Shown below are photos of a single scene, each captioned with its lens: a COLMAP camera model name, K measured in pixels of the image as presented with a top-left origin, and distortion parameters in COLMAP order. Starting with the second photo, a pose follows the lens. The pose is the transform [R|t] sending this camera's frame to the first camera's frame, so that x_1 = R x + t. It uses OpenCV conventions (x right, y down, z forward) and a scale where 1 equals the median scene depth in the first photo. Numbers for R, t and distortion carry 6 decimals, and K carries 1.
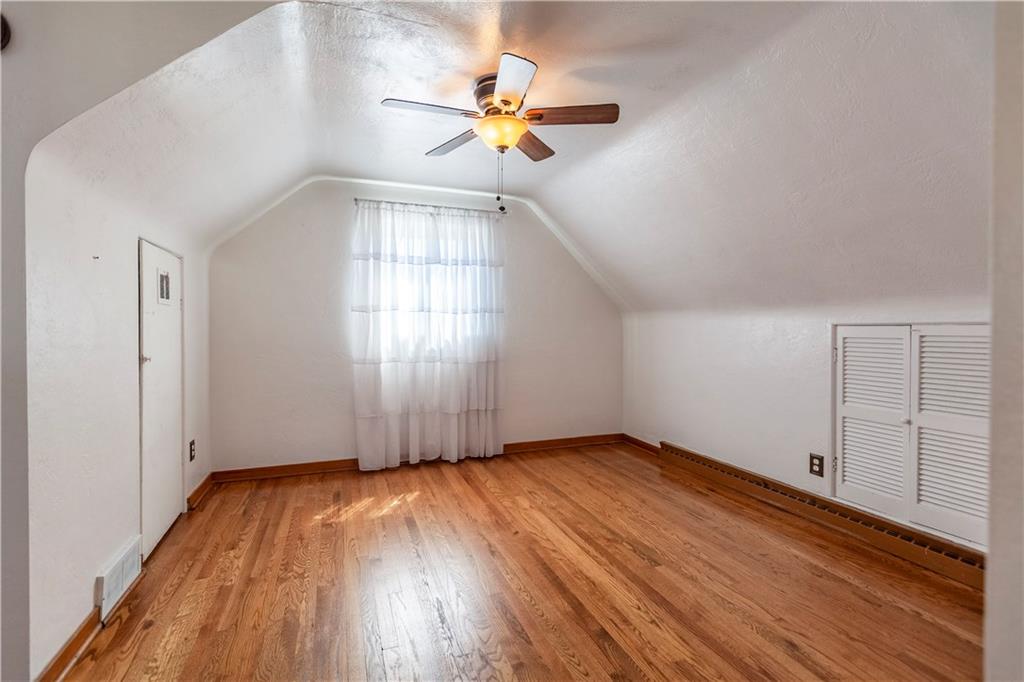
lens RADIAL K [[454.5, 0, 515.8], [0, 454.5, 333.7], [0, 0, 1]] dist [0.000428, 0.000650]
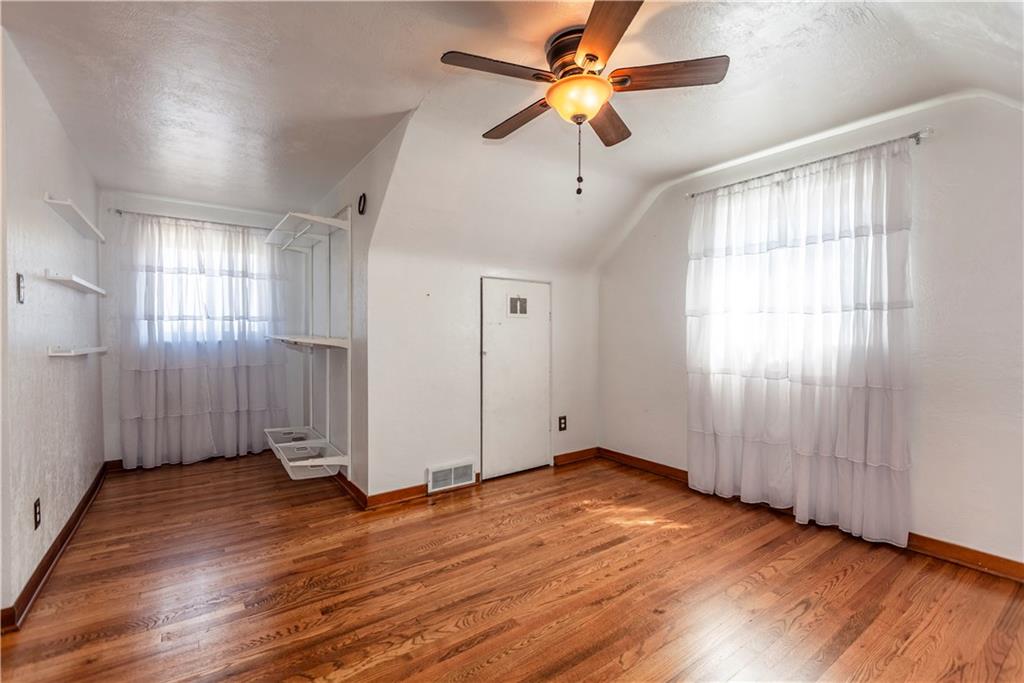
lens RADIAL K [[454.5, 0, 519.2], [0, 454.5, 342.3], [0, 0, 1]] dist [0.000428, 0.000650]
pose [[0.273066, 0.021846, -0.961747, 0.477090], [-0.013875, 0.999728, 0.018770, -0.008031], [0.961895, 0.008219, 0.273294, 0.427580]]
